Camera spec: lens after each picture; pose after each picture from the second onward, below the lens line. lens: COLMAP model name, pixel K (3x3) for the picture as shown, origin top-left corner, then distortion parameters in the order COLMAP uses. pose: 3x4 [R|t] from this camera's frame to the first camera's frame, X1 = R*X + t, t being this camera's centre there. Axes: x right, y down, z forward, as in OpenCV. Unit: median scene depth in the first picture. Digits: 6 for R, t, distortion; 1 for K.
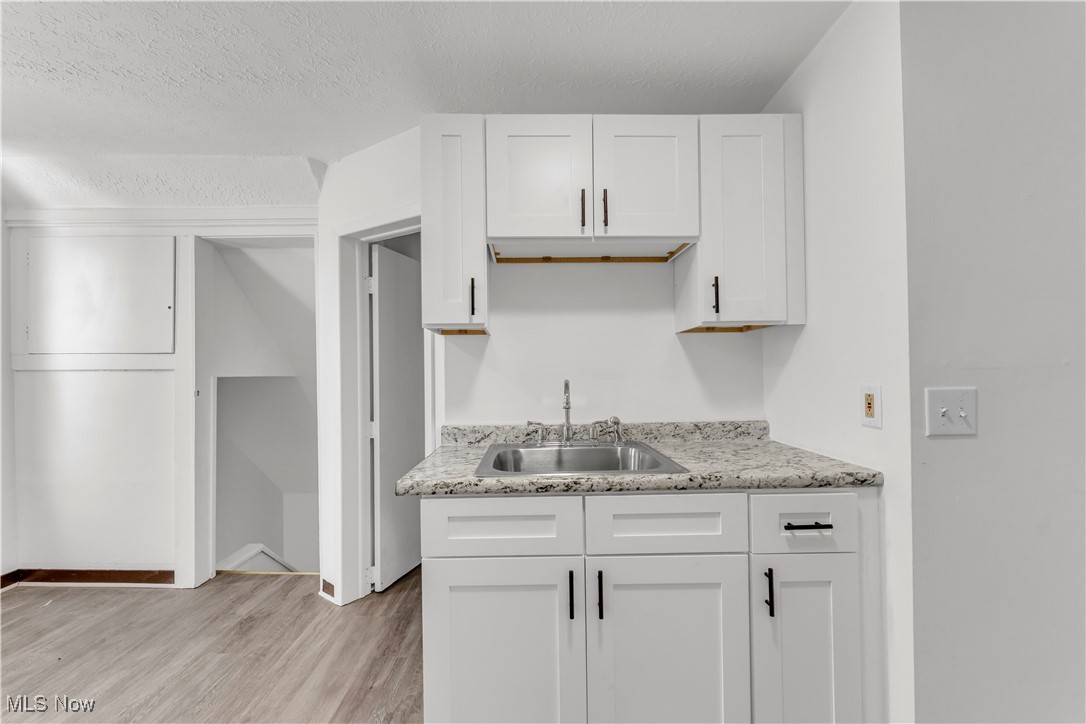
lens RADIAL K [[439.3, 0, 531.9], [0, 439.3, 369.6], [0, 0, 1]] dist [-0.001990, -0.000006]
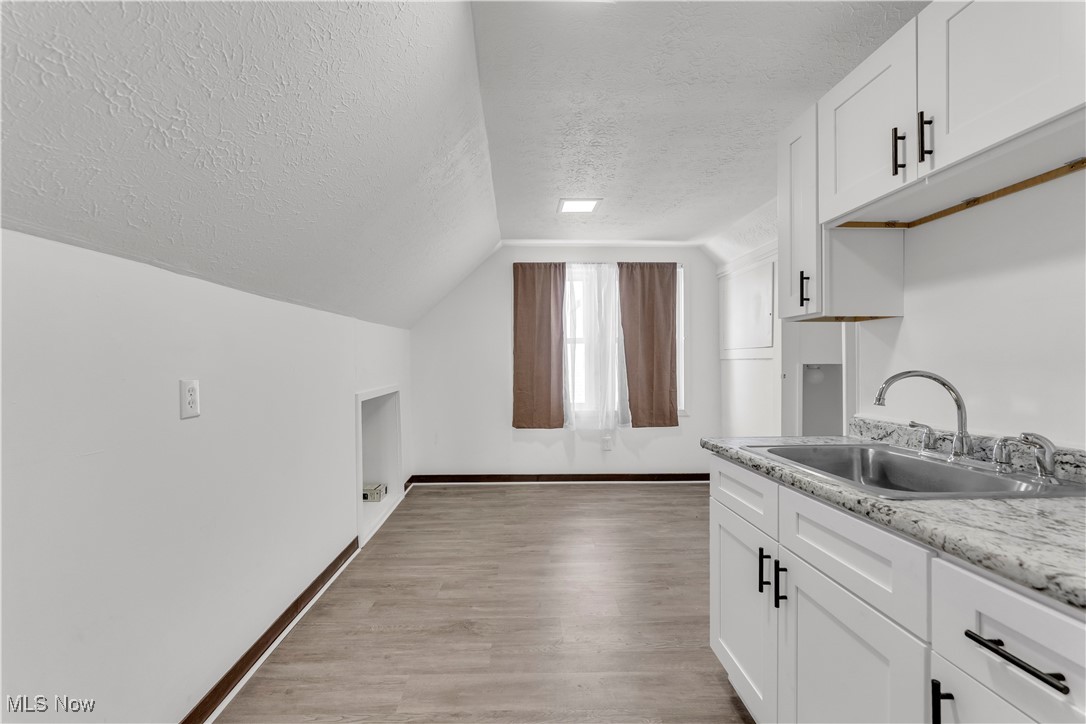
lens RADIAL K [[439.3, 0, 537.2], [0, 439.3, 367.1], [0, 0, 1]] dist [-0.001990, -0.000006]
pose [[0.034903, 0.015032, -0.999278, 0.657528], [0.010136, 0.999830, 0.015394, -0.001920], [0.999339, -0.010666, 0.034745, 0.243793]]
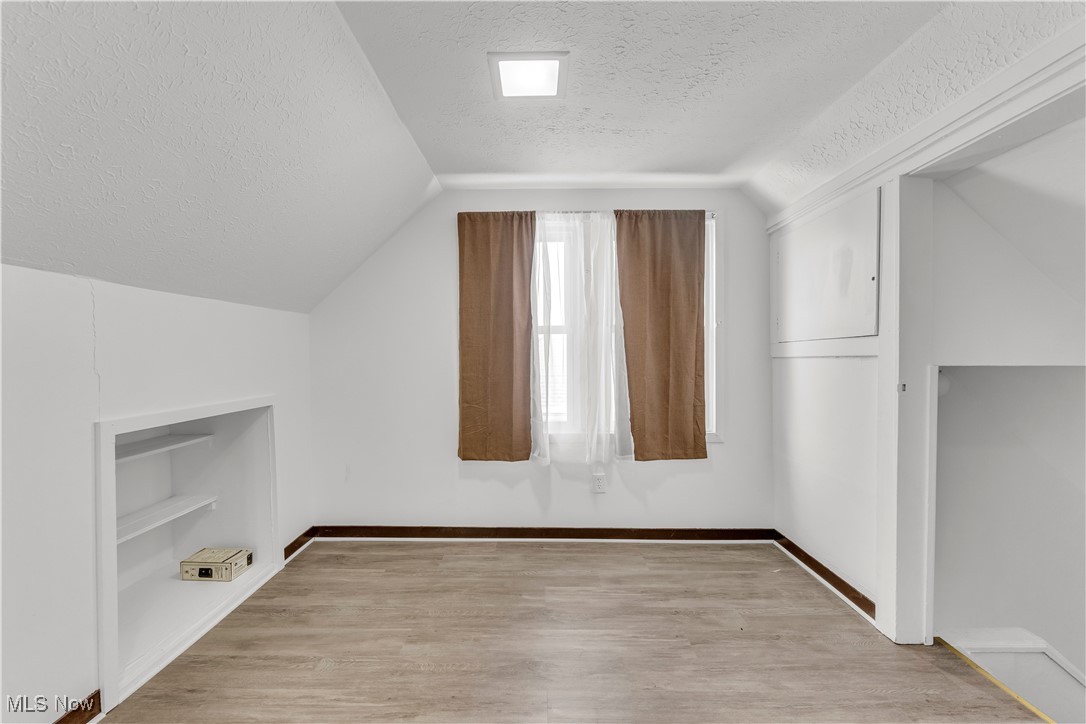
lens RADIAL K [[439.3, 0, 540.6], [0, 439.3, 367.1], [0, 0, 1]] dist [-0.001990, -0.000006]
pose [[-0.001063, 0.017834, -0.999840, -0.021404], [0.008731, 0.999803, 0.017824, 0.001247], [0.999961, -0.008710, -0.001218, 0.464225]]
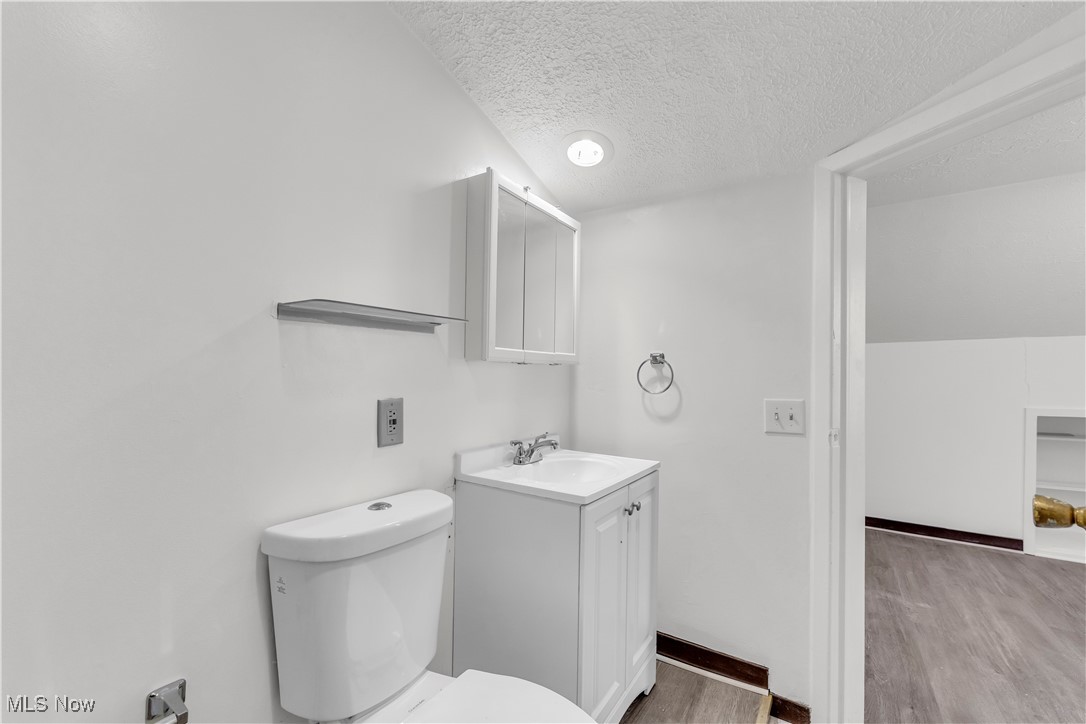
lens RADIAL K [[439.3, 0, 536.3], [0, 439.3, 367.5], [0, 0, 1]] dist [-0.001990, -0.000006]
pose [[-0.833230, 0.009056, 0.552853, -0.183135], [-0.005726, 0.999671, -0.025005, 0.009380], [-0.552897, -0.024000, -0.832904, 1.867800]]
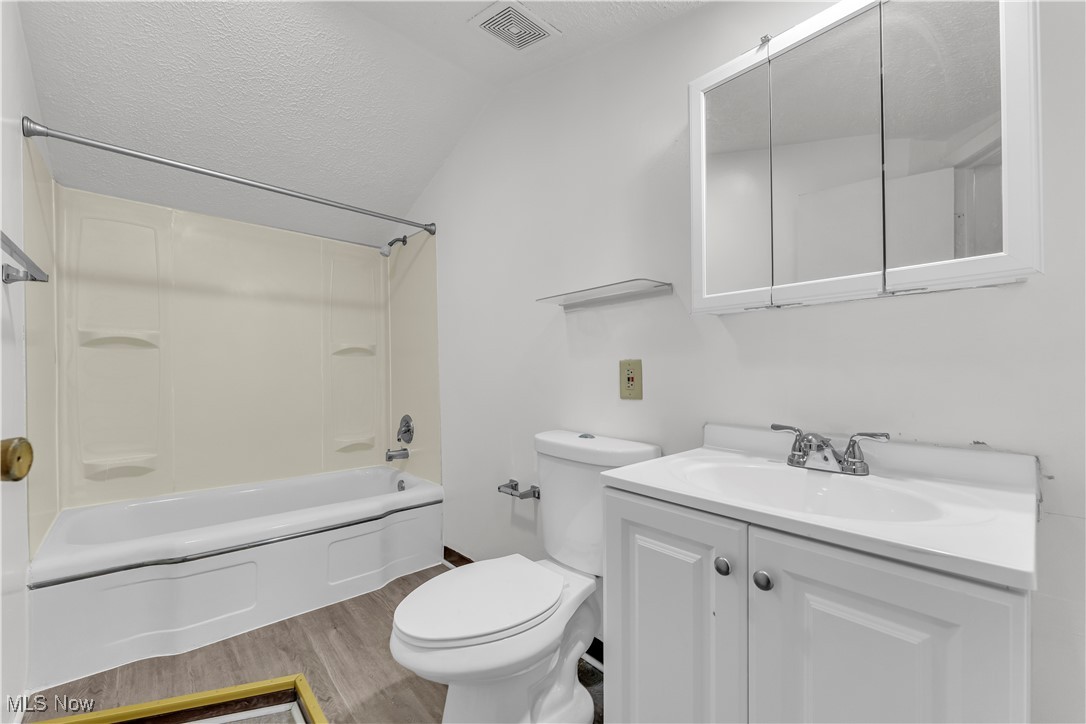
lens RADIAL K [[439.3, 0, 537.2], [0, 439.3, 369.7], [0, 0, 1]] dist [-0.001990, -0.000006]
pose [[0.745071, -0.000403, 0.666985, -0.274918], [0.000808, 1.000000, -0.000298, 0.053590], [-0.666985, 0.000761, 0.745071, 1.058530]]
